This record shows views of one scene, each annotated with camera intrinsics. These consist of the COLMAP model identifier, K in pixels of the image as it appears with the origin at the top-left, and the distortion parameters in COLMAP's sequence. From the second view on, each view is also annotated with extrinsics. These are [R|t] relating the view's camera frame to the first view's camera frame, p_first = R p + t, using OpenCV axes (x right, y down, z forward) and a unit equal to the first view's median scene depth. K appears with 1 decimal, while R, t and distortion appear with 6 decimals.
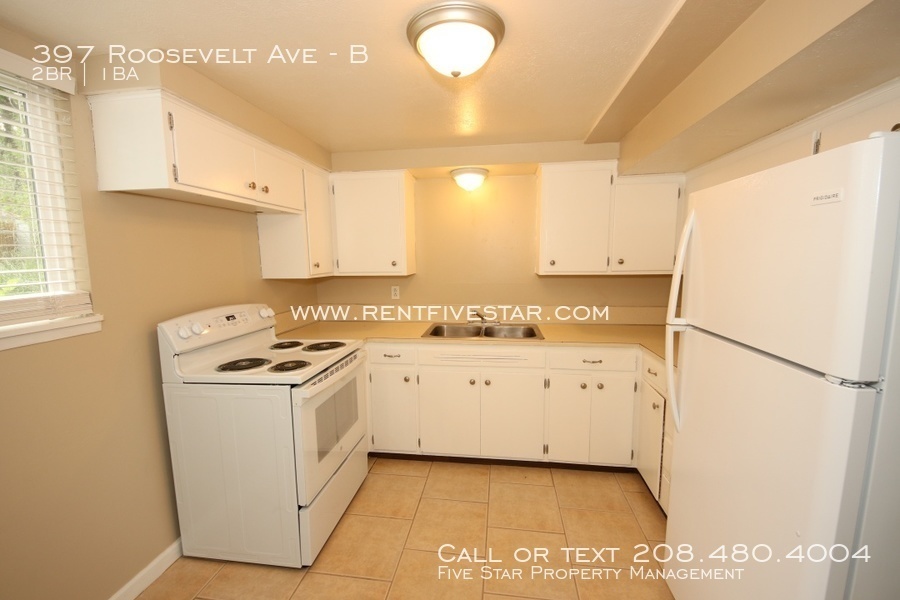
lens RADIAL K [[363.3, 0, 450.0], [0, 363.3, 300.0], [0, 0, 1]] dist [-0.008914, -0.000038]
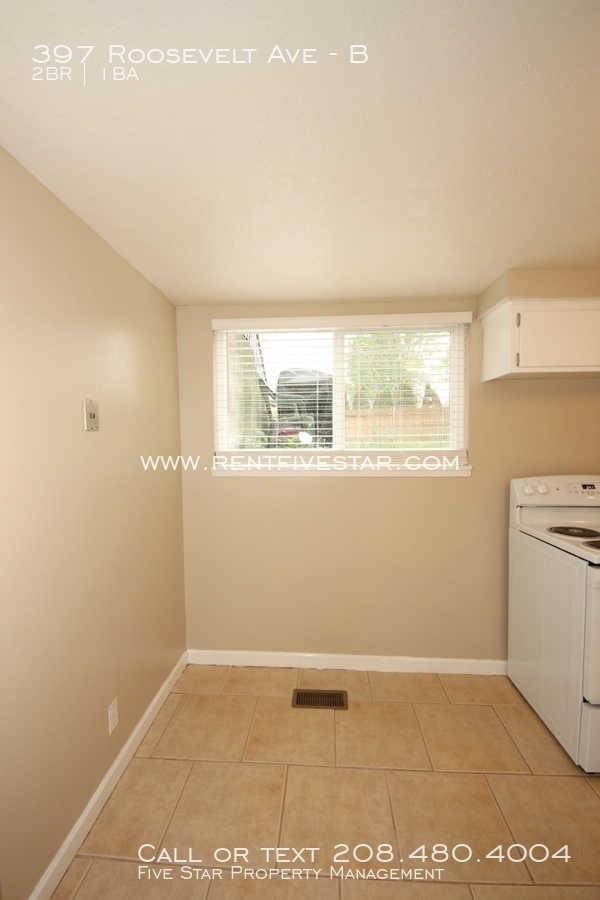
lens RADIAL K [[389.7, 0, 300.0], [0, 389.7, 450.0], [0, 0, 1]] dist [-0.000162, -0.000097]
pose [[0.074002, 0.054300, -0.995779, 0.481467], [-0.106146, 0.993273, 0.046275, -0.019546], [0.991593, 0.102273, 0.079268, 0.152345]]
